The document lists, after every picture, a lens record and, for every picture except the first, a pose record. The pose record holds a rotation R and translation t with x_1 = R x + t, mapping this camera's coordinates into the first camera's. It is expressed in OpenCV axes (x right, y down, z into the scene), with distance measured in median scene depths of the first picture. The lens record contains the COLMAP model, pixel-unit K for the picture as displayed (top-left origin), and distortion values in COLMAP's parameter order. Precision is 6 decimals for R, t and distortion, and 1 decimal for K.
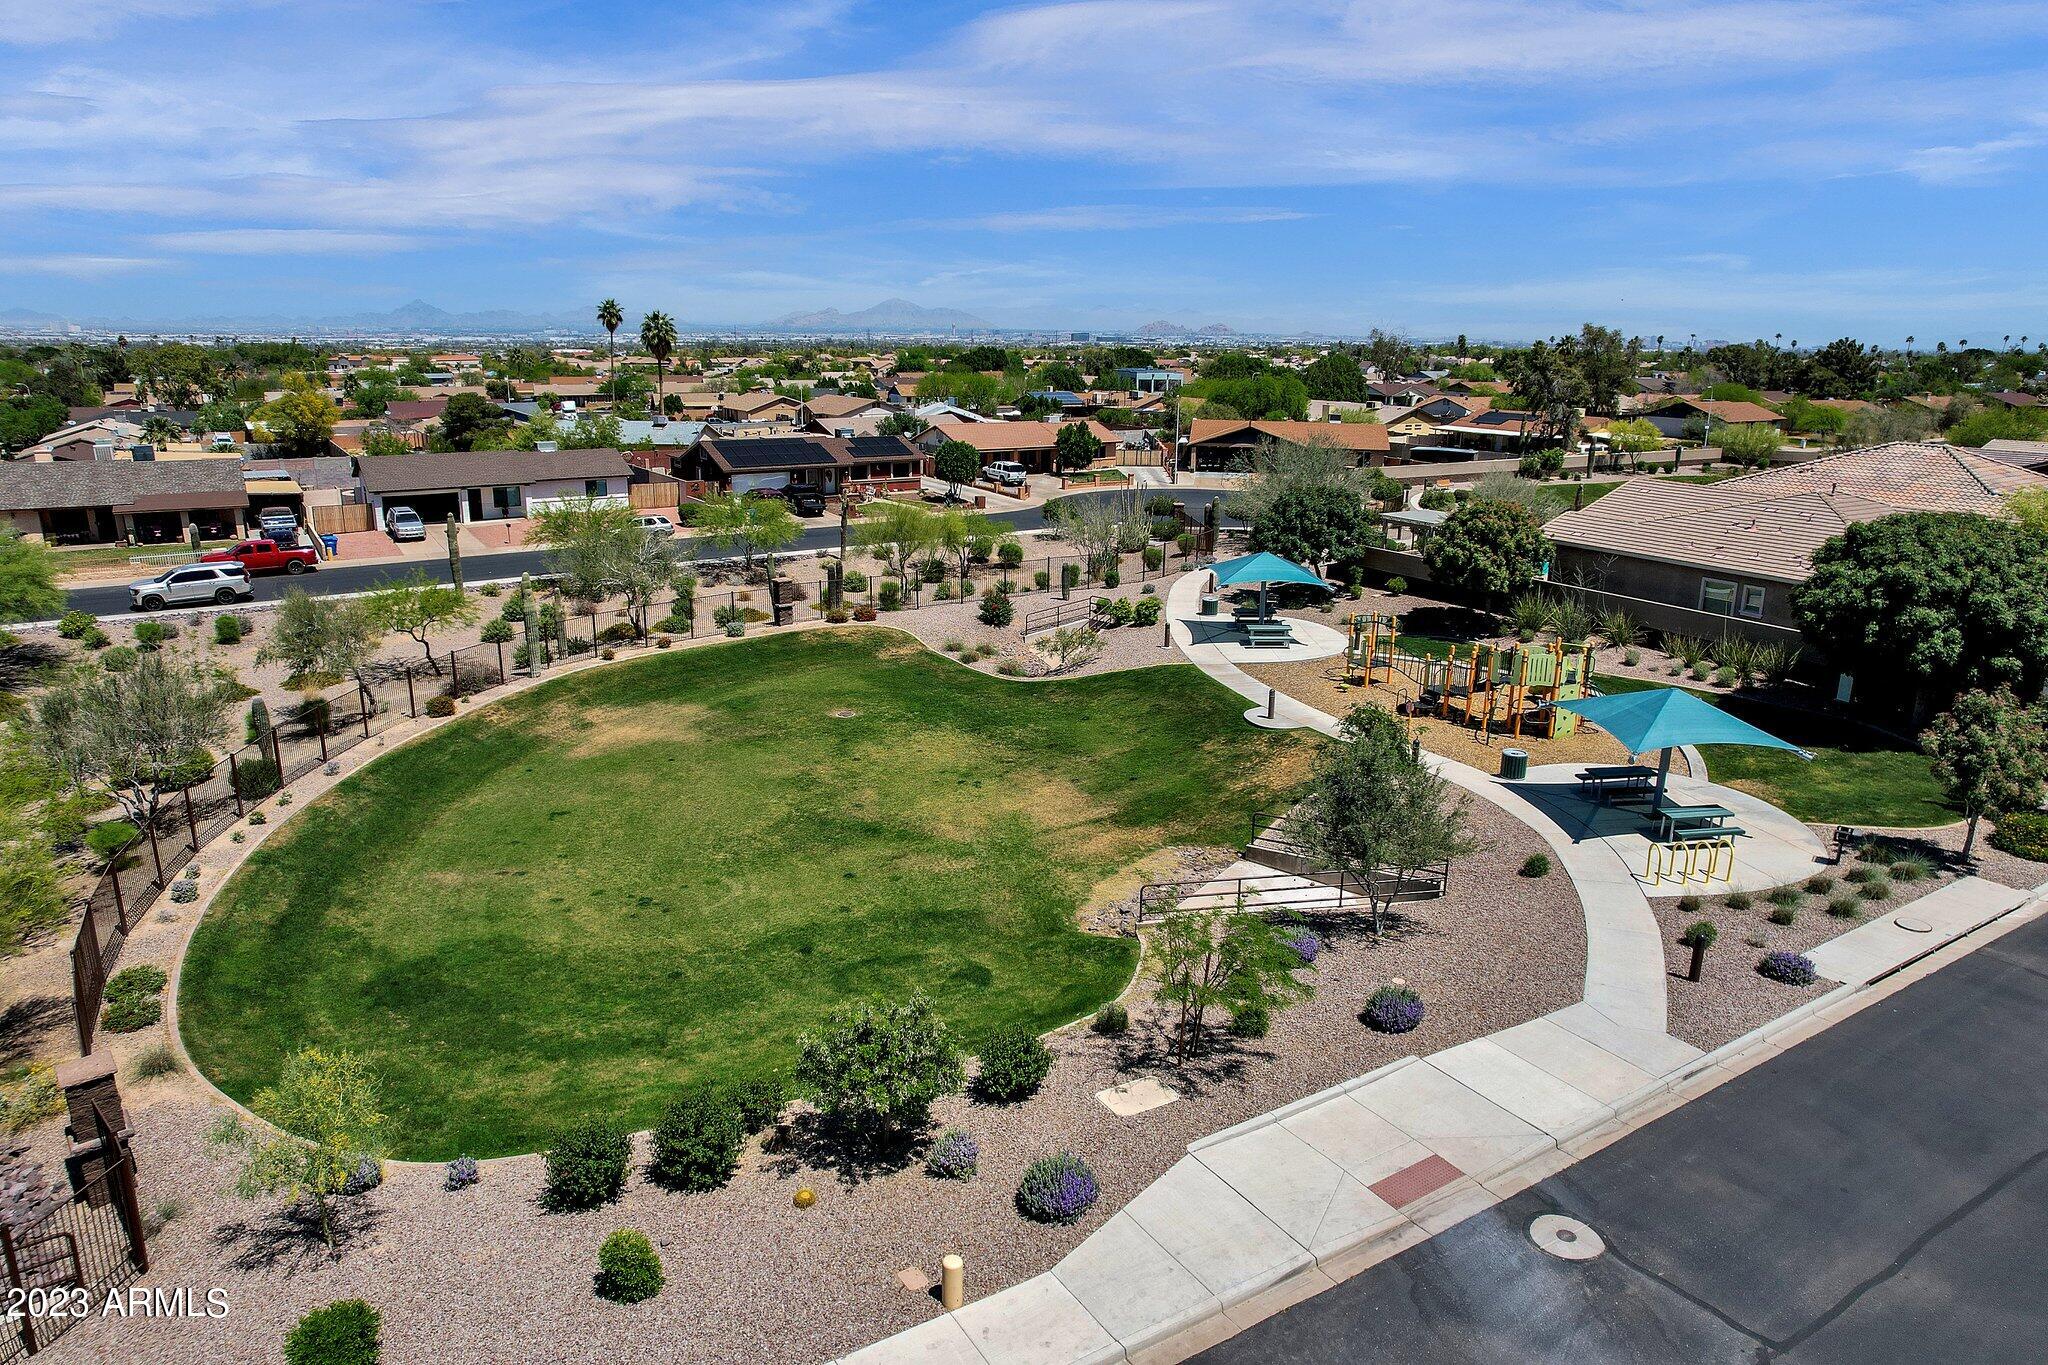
lens RADIAL K [[1309.6, 0, 1029.7], [0, 1309.6, 690.5], [0, 0, 1]] dist [-0.081388, 0.074922]
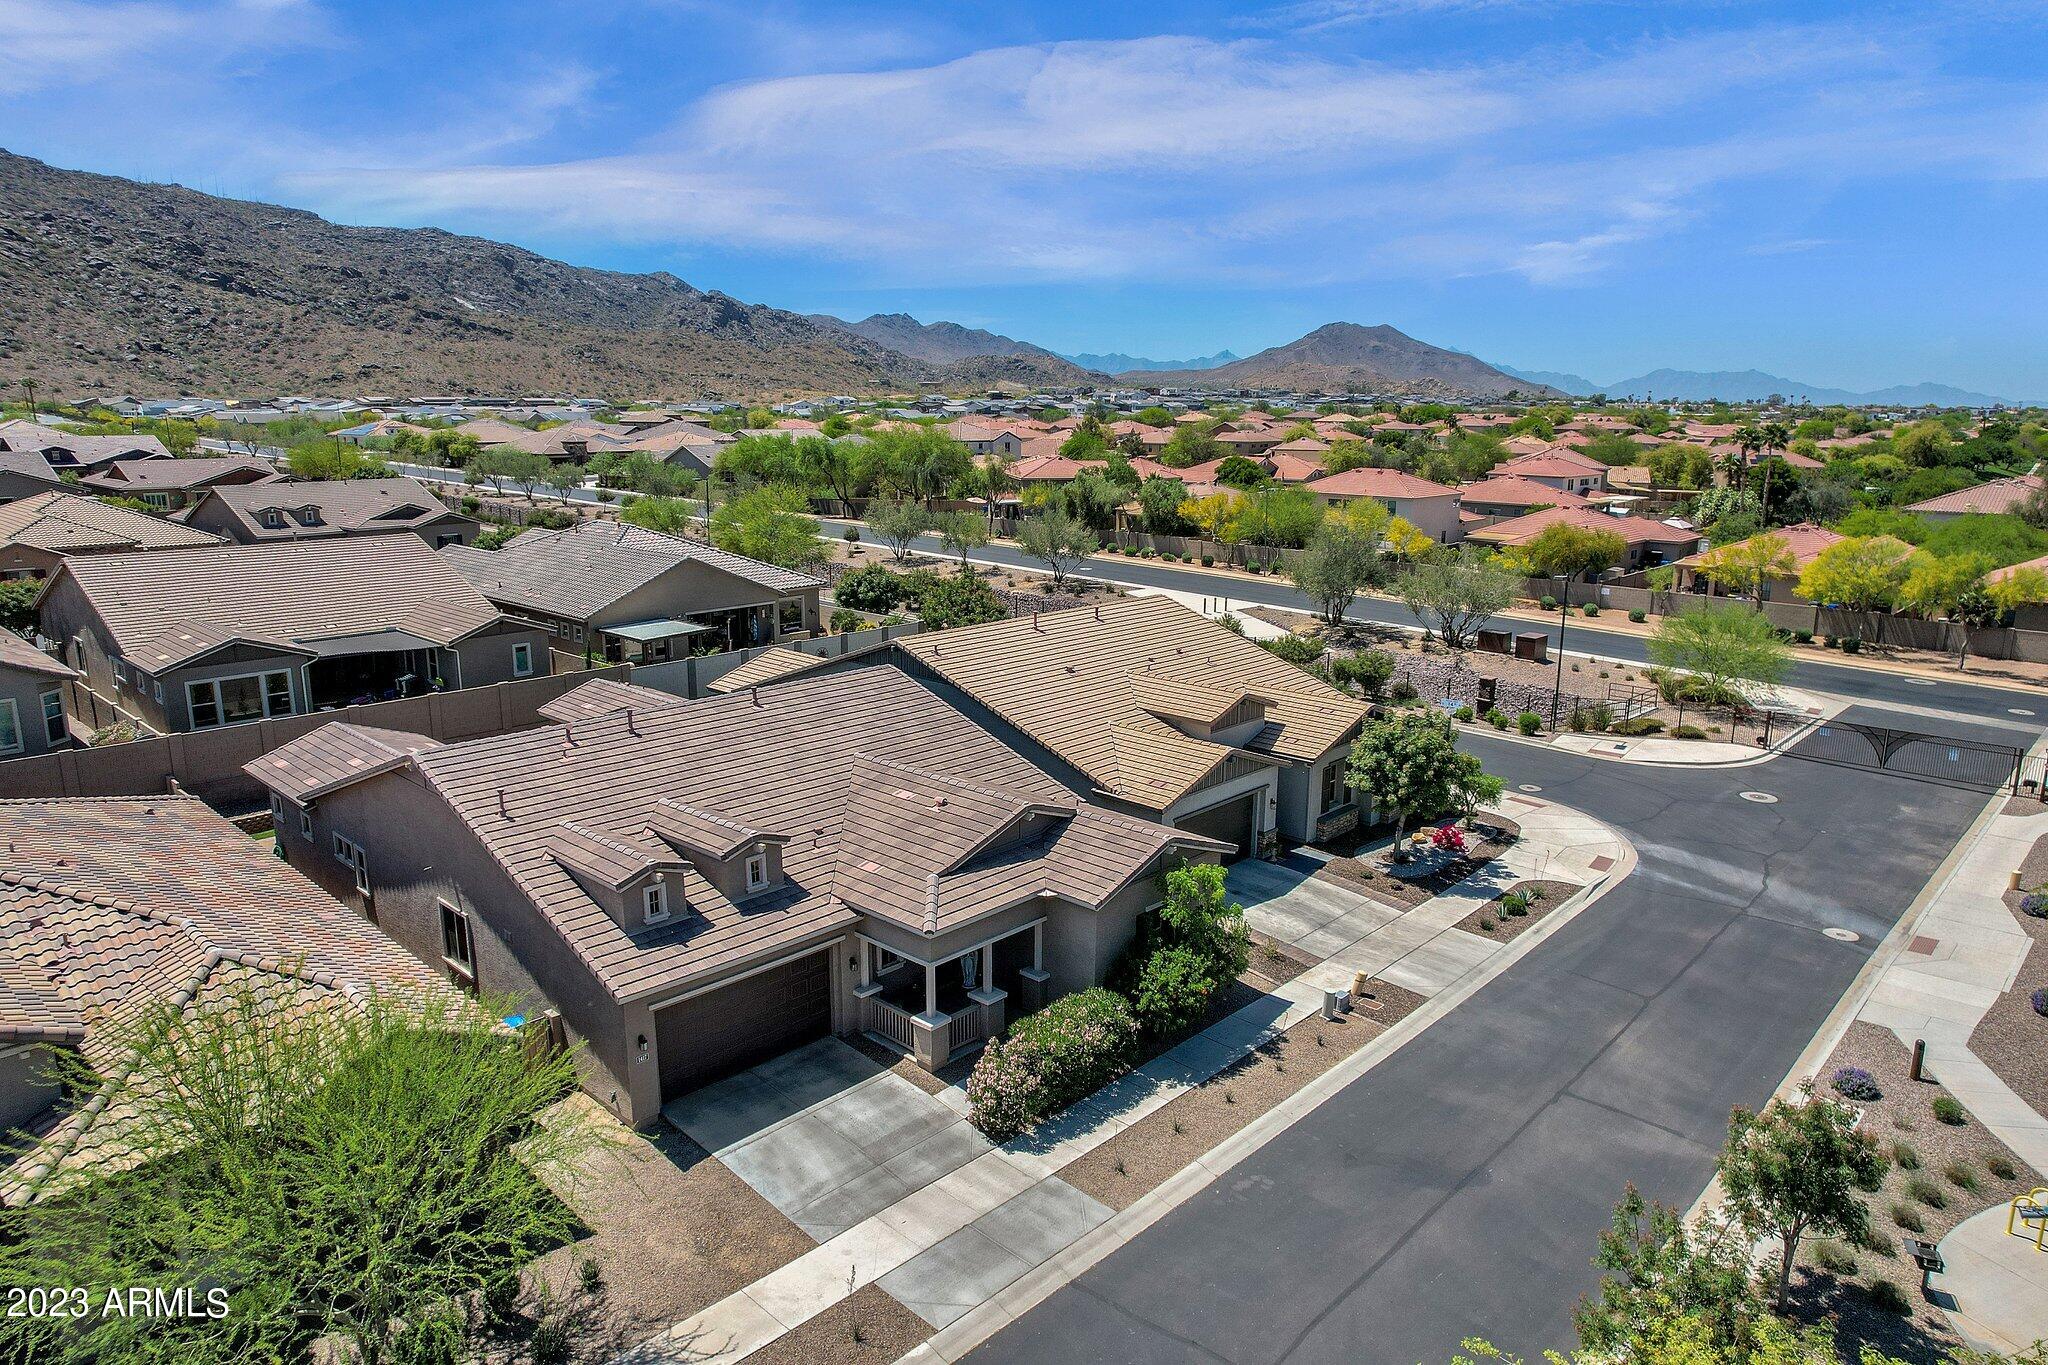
lens RADIAL K [[1309.6, 0, 1029.7], [0, 1309.6, 690.5], [0, 0, 1]] dist [-0.081388, 0.074922]
pose [[-0.970770, 0.032595, -0.237789, 1.074919], [-0.082503, 0.885046, 0.458134, -0.394932], [0.225387, 0.464361, -0.856487, 1.120306]]
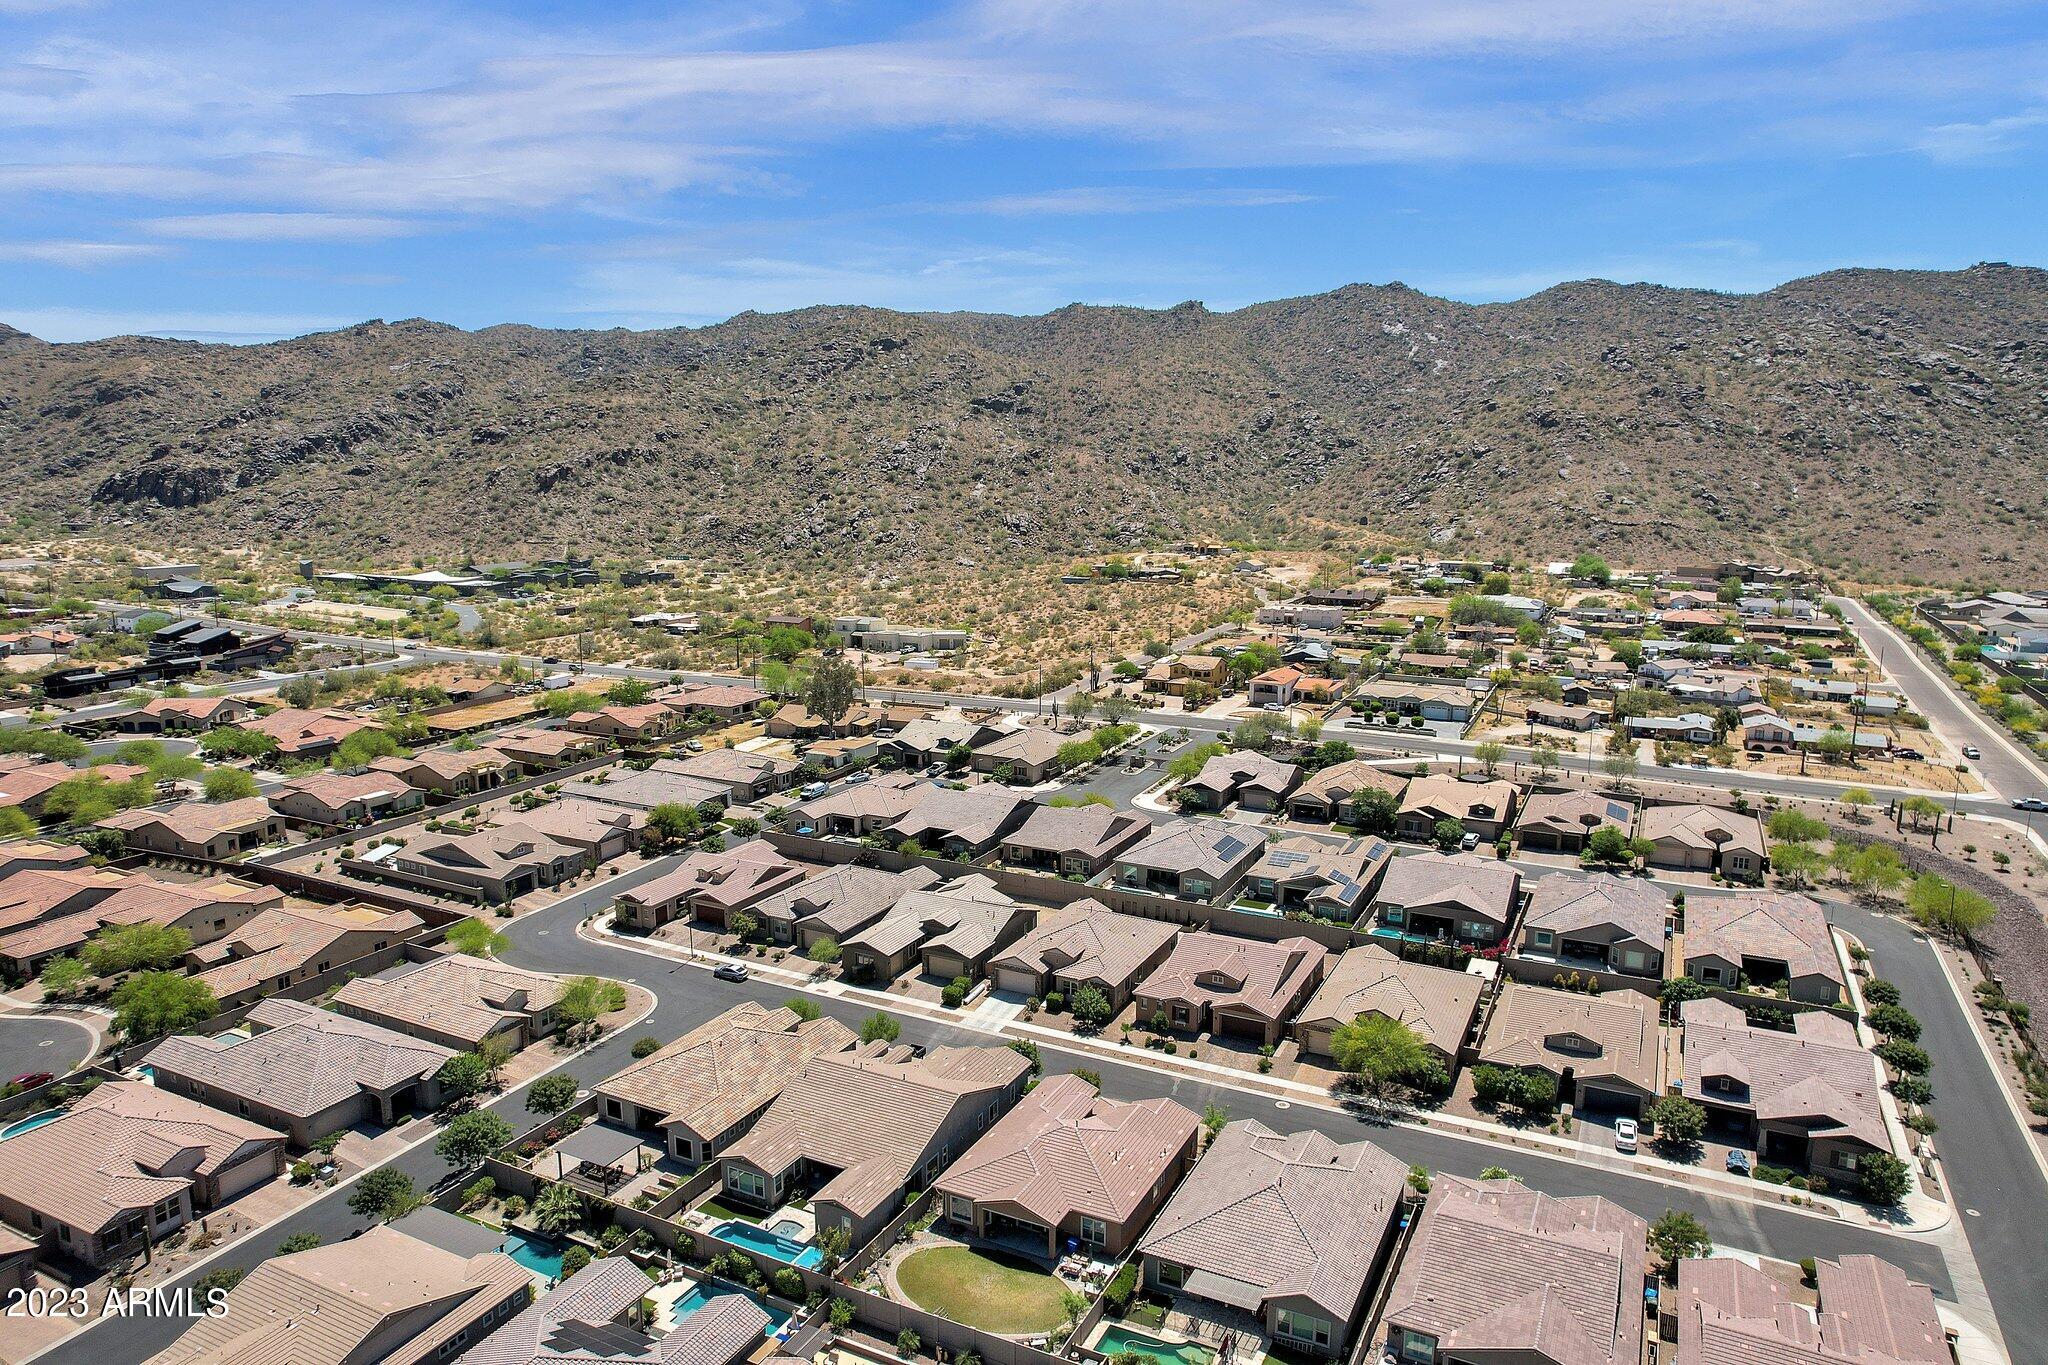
lens RADIAL K [[1308.0, 0, 1029.4], [0, 1308.0, 690.1], [0, 0, 1]] dist [-0.079293, 0.072925]
pose [[-0.507314, -0.166317, 0.845559, 1.466274], [0.218305, 0.924391, 0.312800, -1.148435], [-0.833651, 0.343278, -0.432649, -0.967931]]
